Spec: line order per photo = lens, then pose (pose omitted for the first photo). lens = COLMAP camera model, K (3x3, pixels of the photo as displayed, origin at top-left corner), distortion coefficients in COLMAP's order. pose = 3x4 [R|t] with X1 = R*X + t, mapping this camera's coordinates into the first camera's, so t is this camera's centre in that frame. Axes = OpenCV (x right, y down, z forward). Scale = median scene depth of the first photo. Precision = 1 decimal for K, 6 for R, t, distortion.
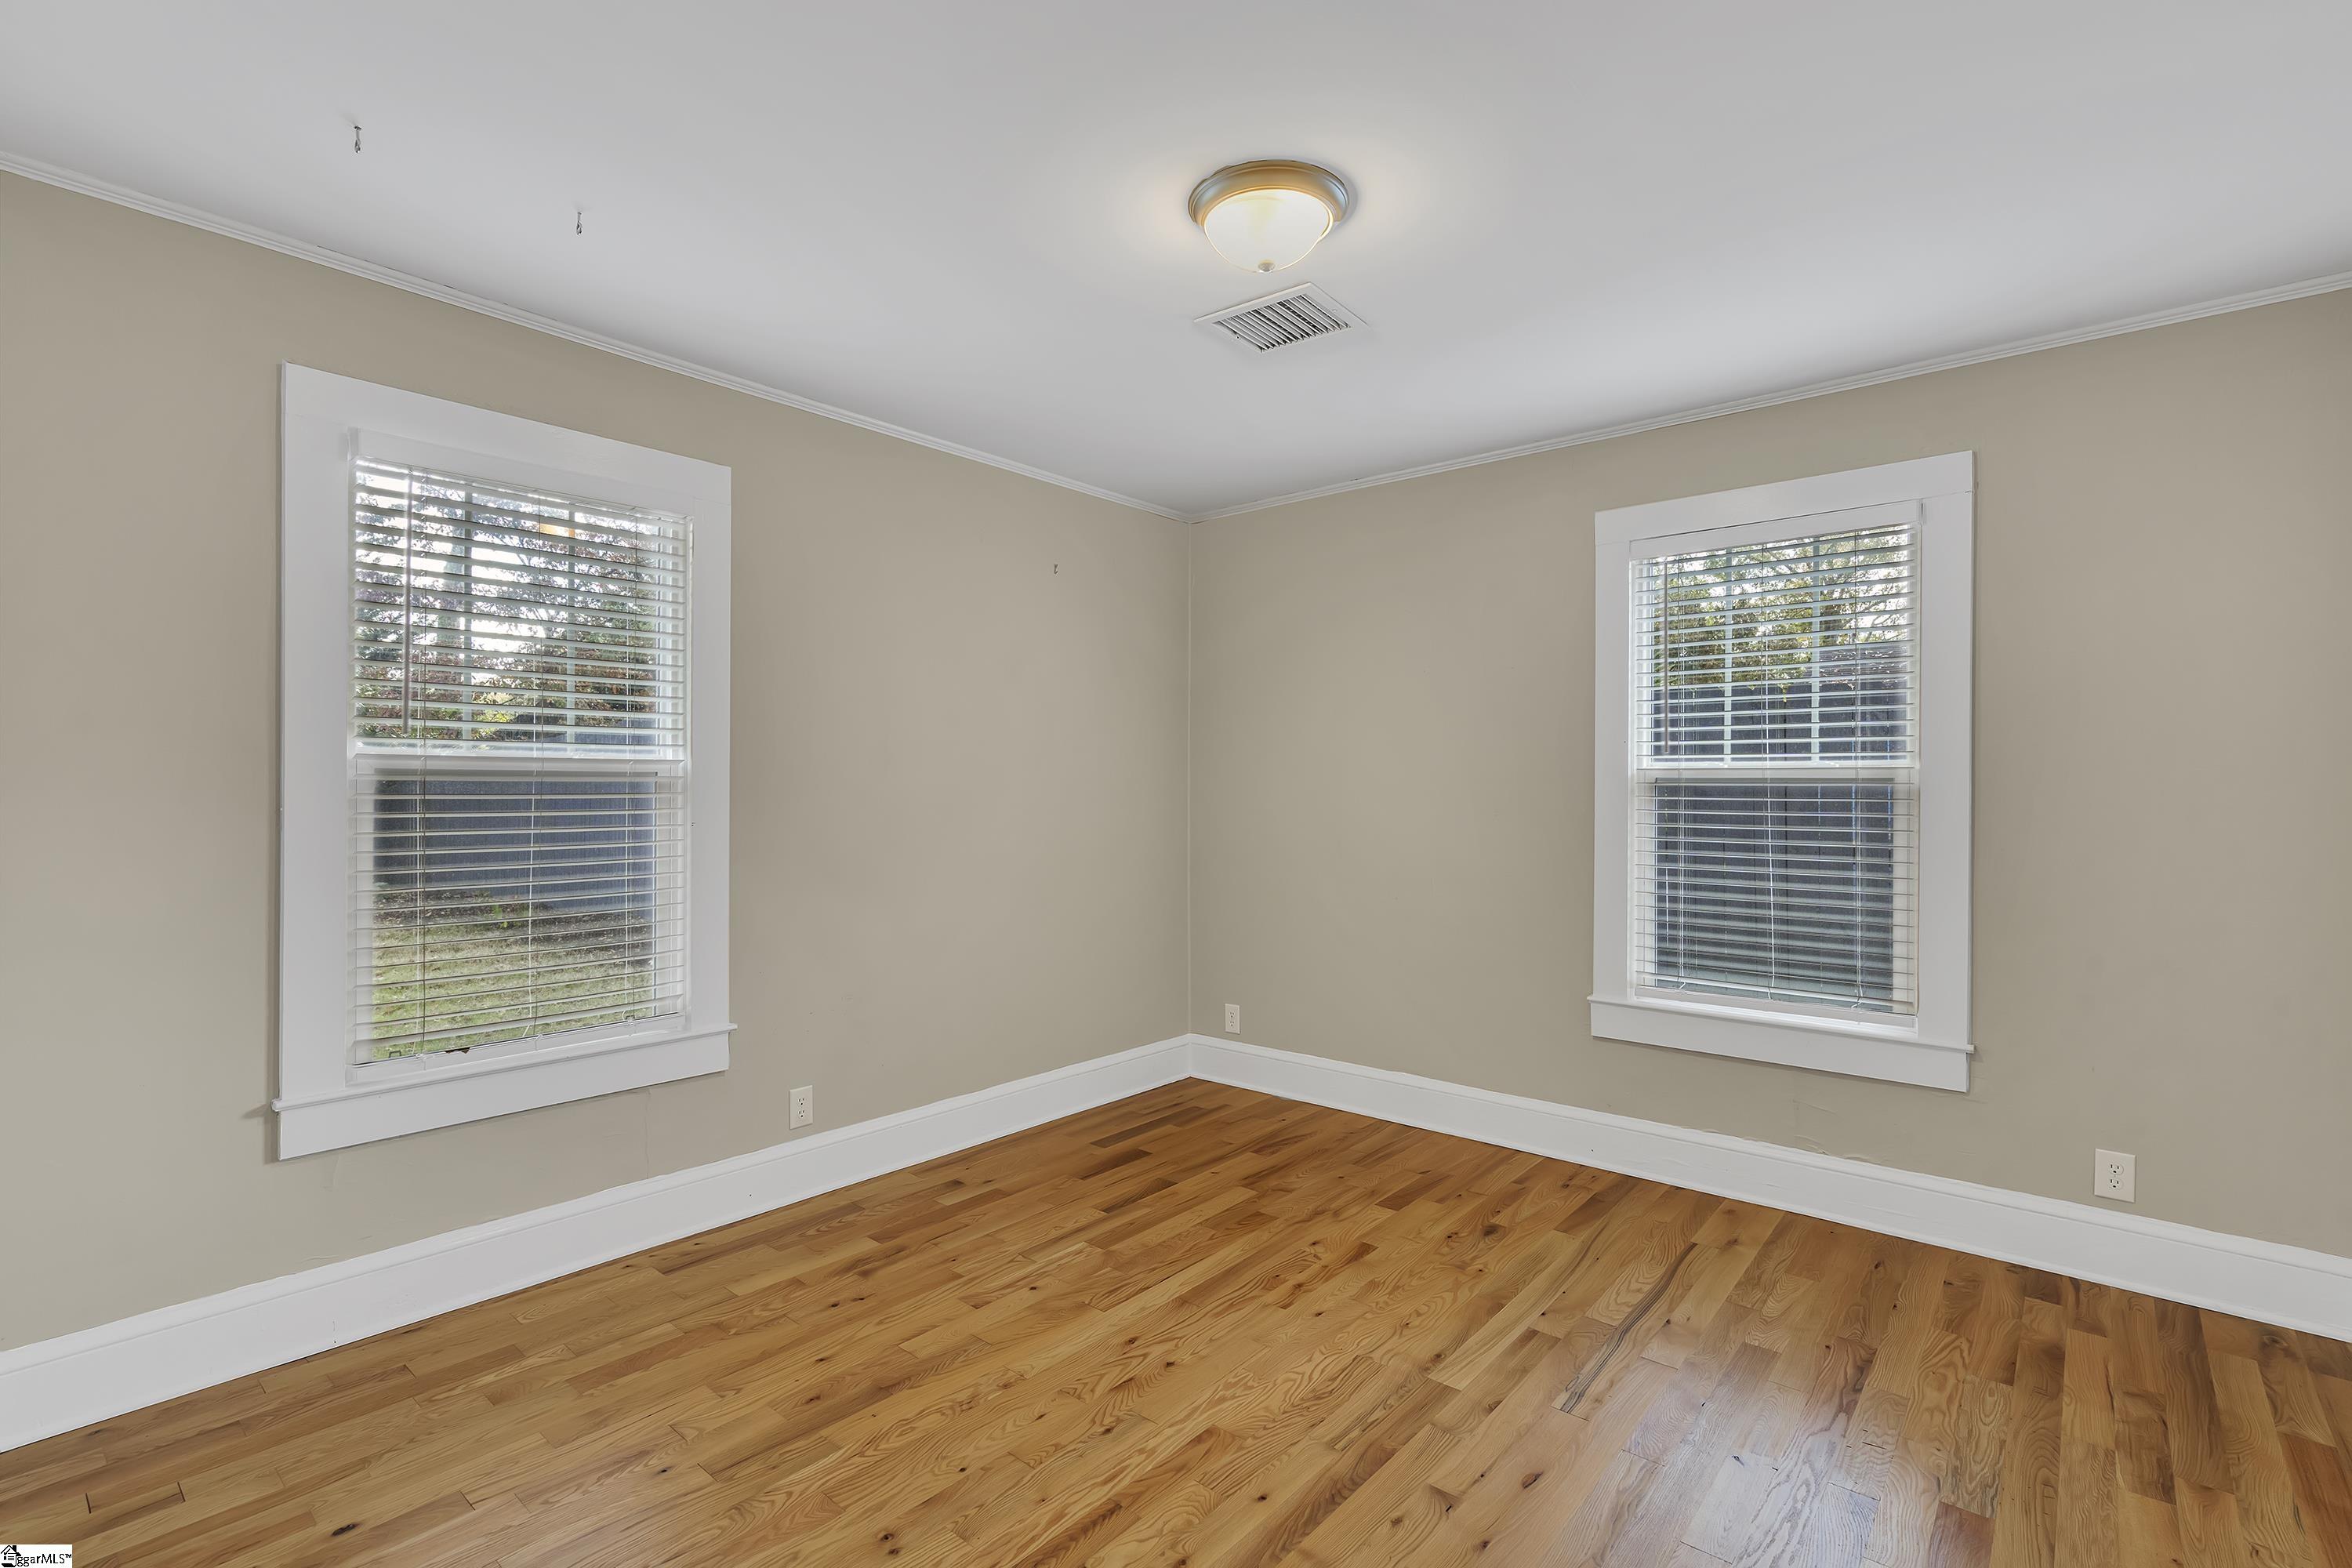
lens RADIAL K [[1189.8, 0, 1142.0], [0, 1189.8, 771.3], [0, 0, 1]] dist [0.004342, 0.000697]
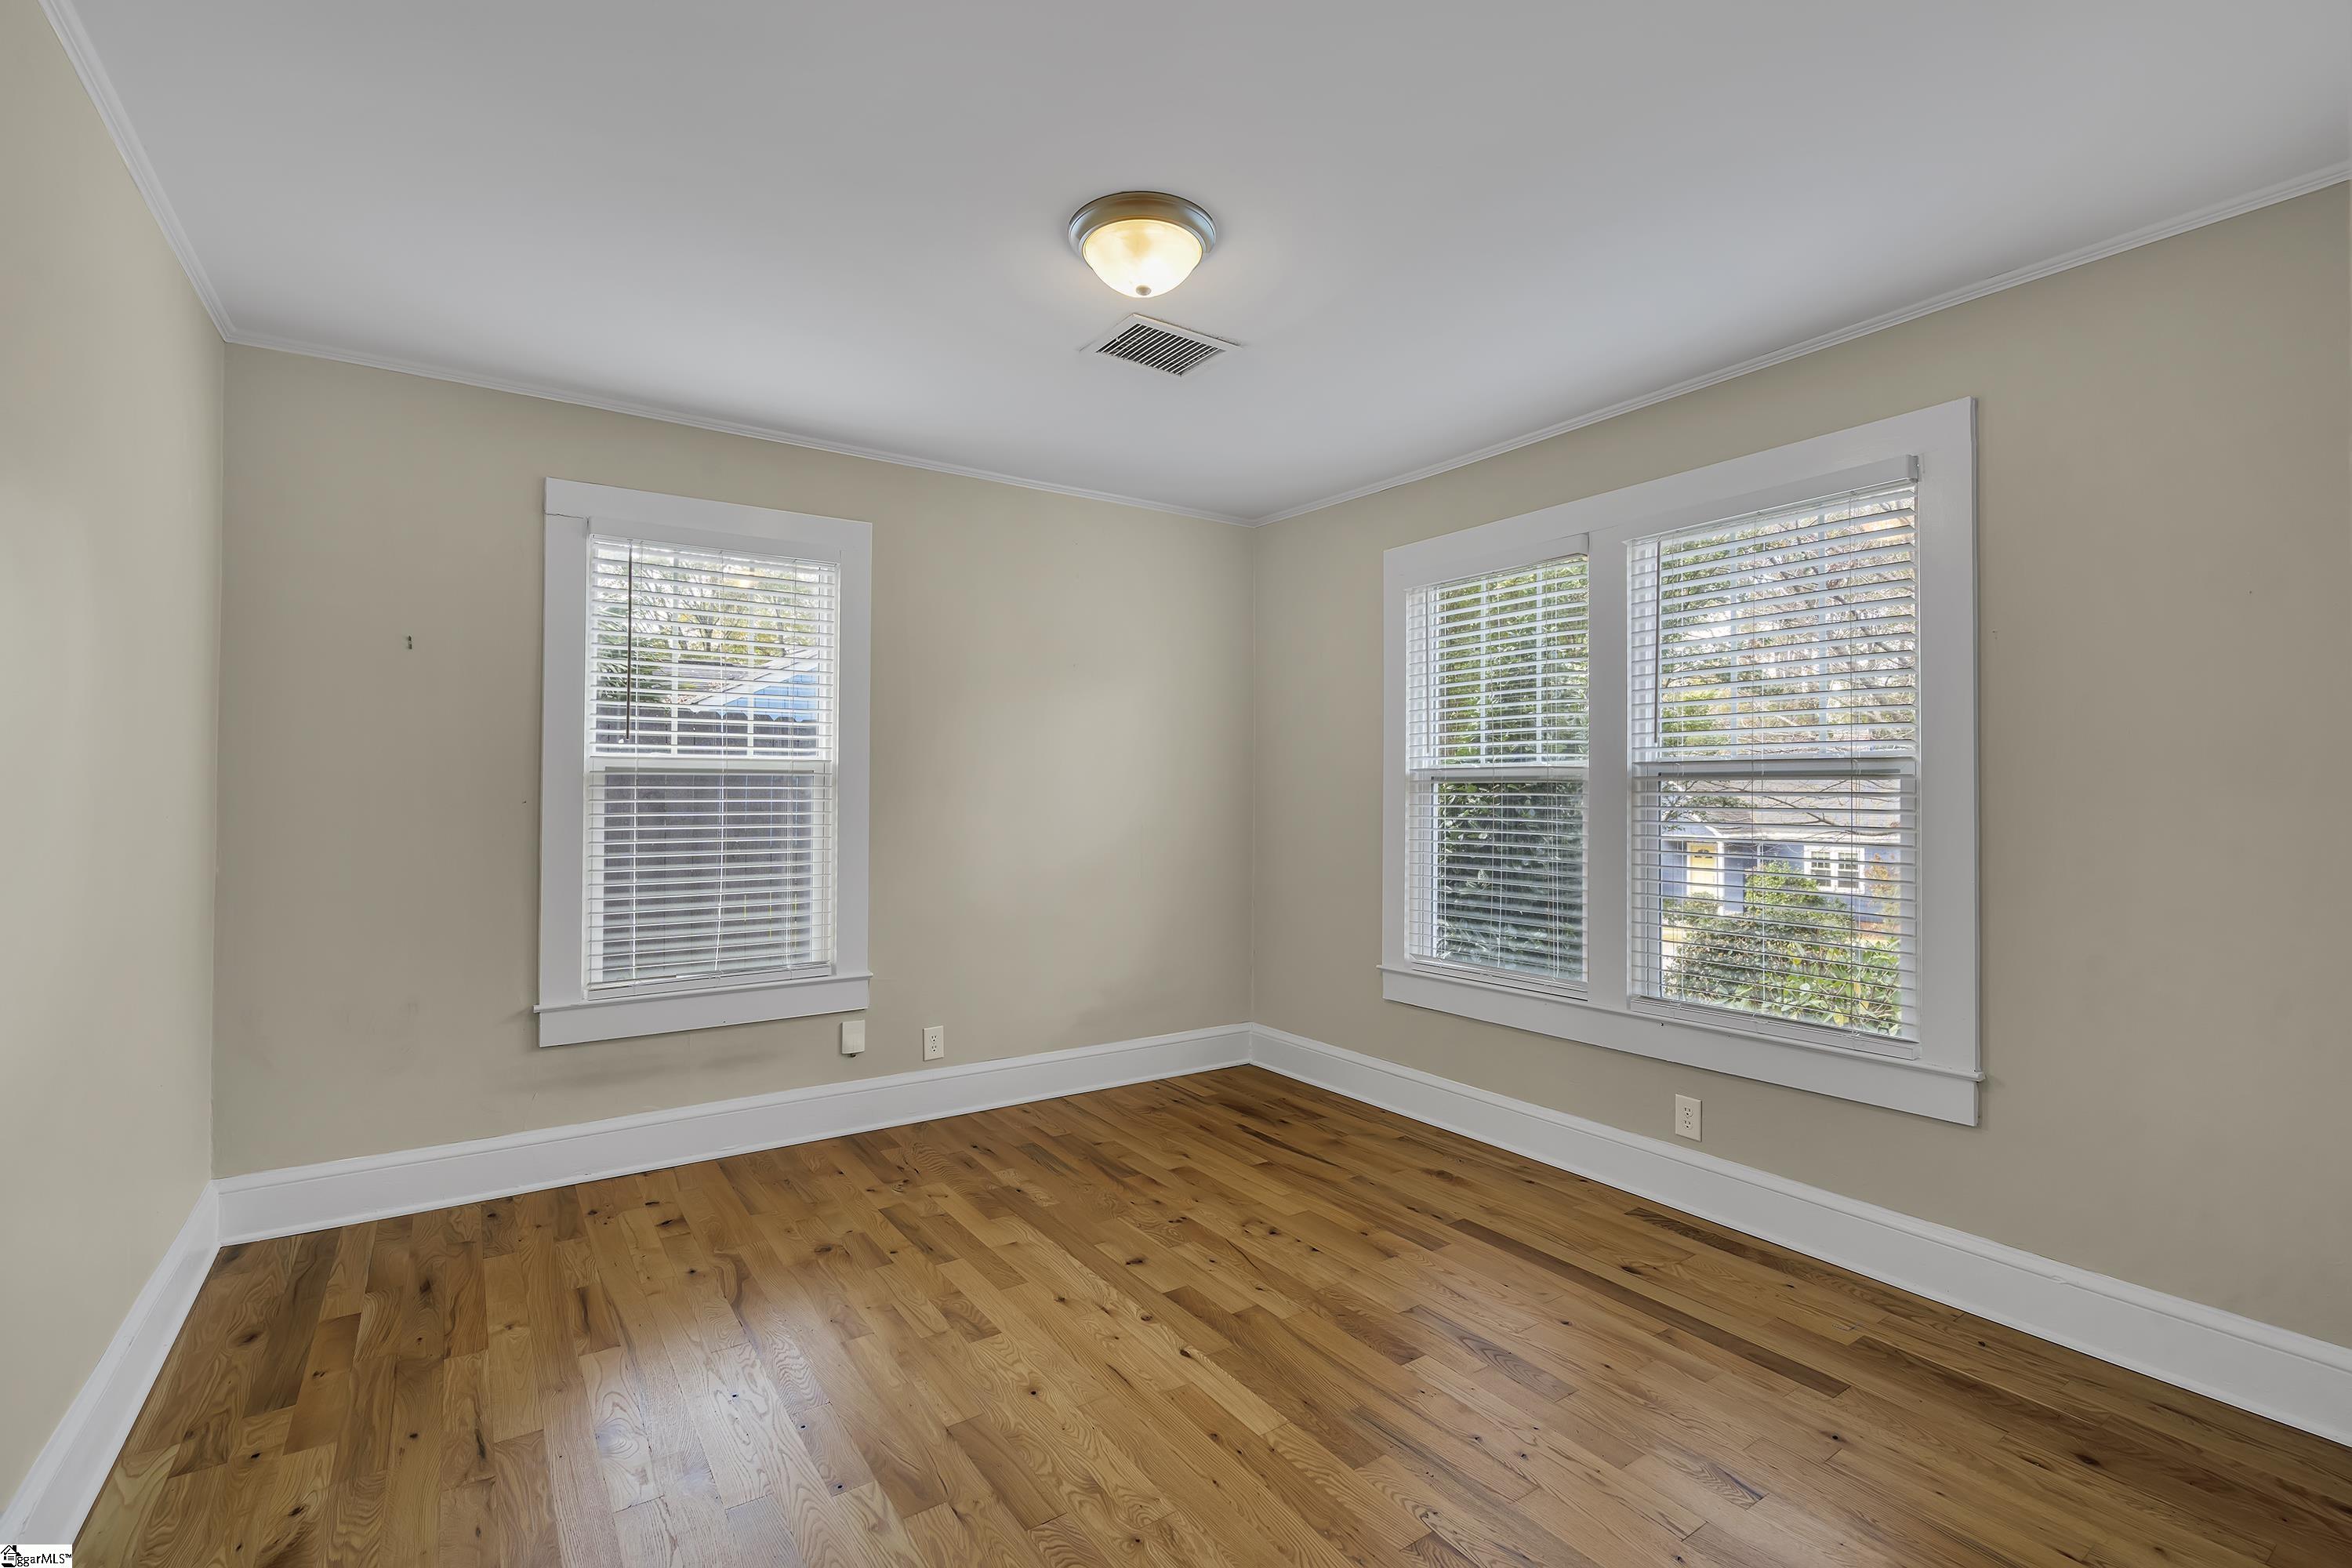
lens RADIAL K [[1065.8, 0, 1176.0], [0, 1065.8, 784.0], [0, 0, 1]] dist [0.001235, 0.000038]
pose [[0.944454, -0.000753, -0.328643, 0.416401], [0.006036, 0.999868, 0.015055, 0.002899], [0.328588, -0.016202, 0.944334, 0.075964]]
